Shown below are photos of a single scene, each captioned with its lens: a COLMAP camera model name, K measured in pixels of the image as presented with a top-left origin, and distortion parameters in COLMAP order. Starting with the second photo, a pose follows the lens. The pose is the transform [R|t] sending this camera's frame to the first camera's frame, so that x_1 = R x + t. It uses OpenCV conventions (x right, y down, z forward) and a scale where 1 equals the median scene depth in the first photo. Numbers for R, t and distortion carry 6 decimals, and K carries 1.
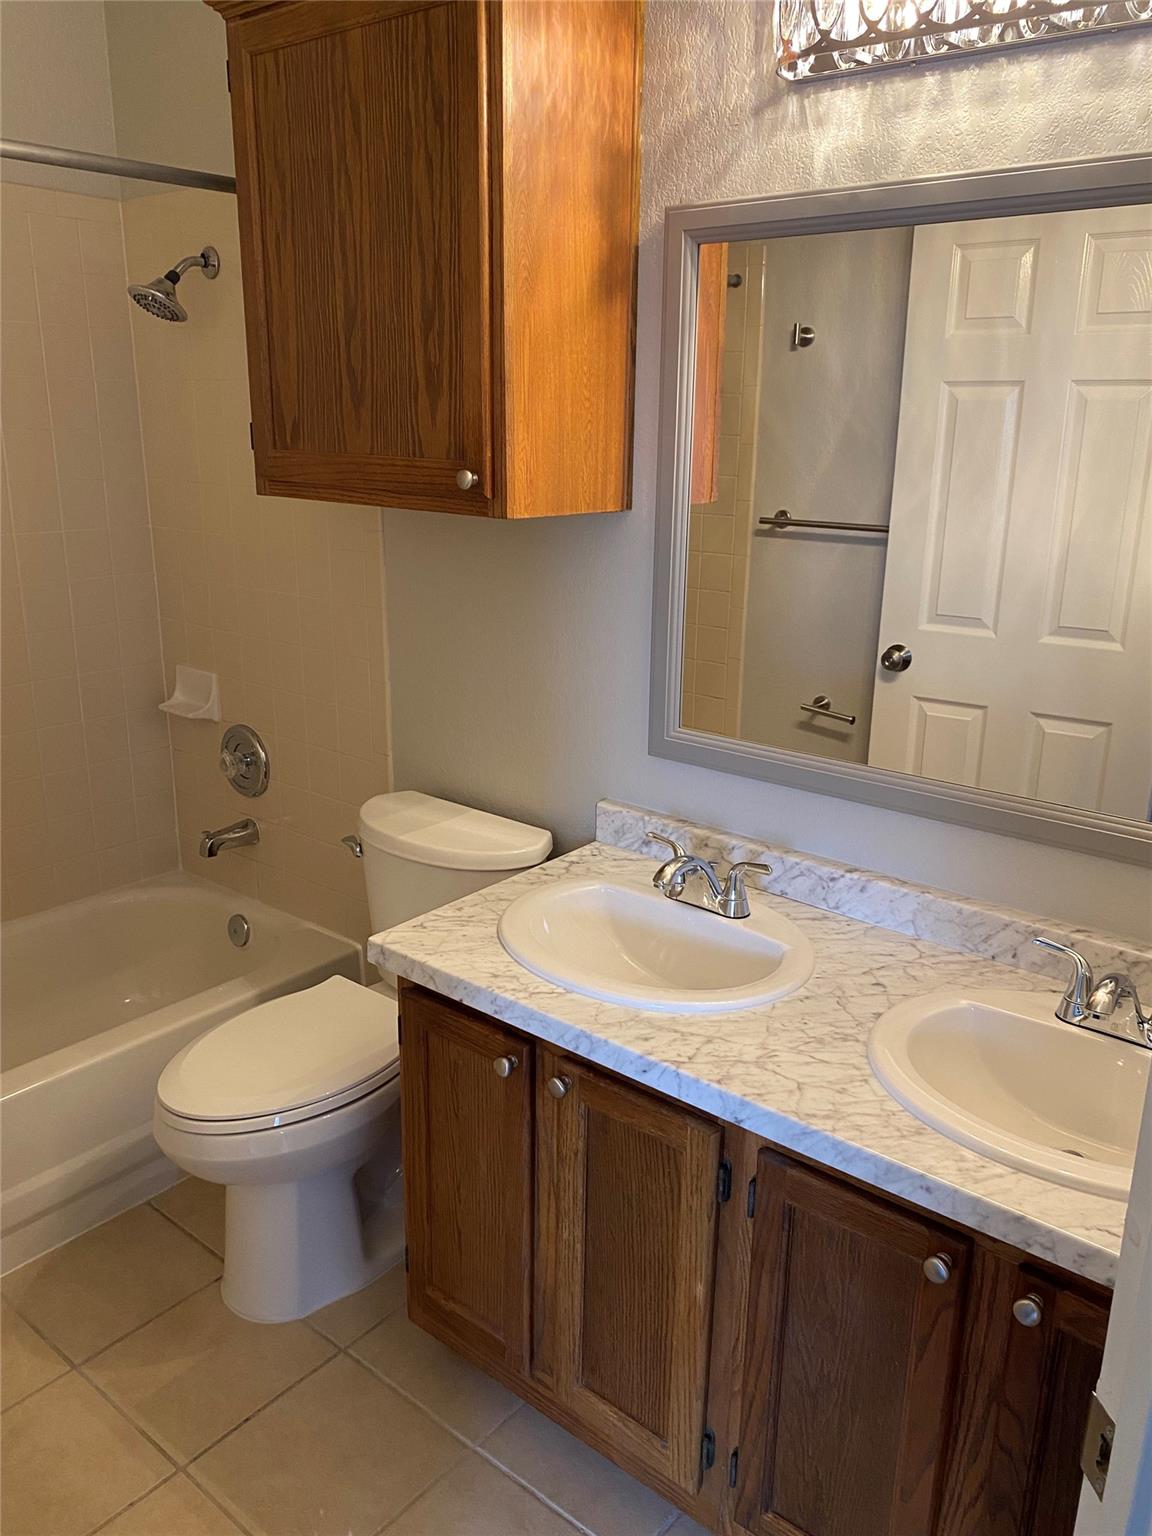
lens RADIAL K [[1192.1, 0, 576.0], [0, 1192.1, 768.0], [0, 0, 1]] dist [0.180071, -0.424659]
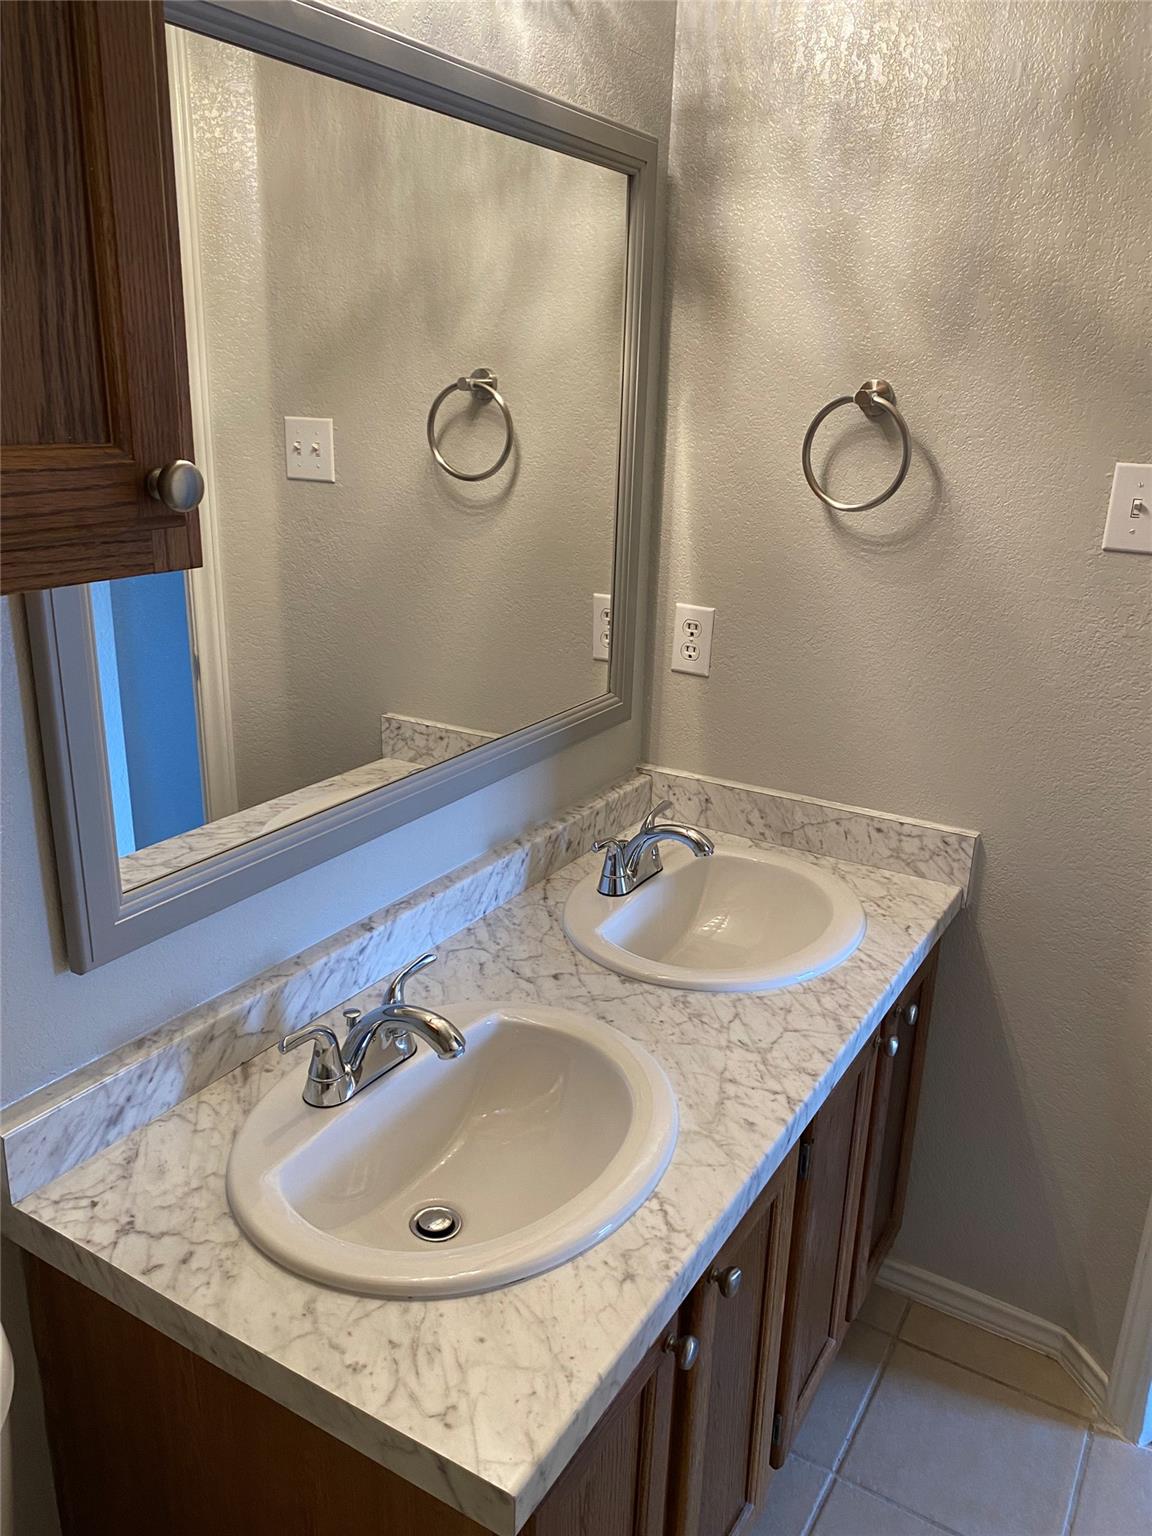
lens RADIAL K [[1192.1, 0, 576.0], [0, 1192.1, 768.0], [0, 0, 1]] dist [0.180071, -0.424659]
pose [[-0.156617, -0.321239, 0.933958, -0.488518], [0.253850, 0.900767, 0.352391, -0.248619], [-0.954480, 0.292276, -0.059528, 0.872668]]
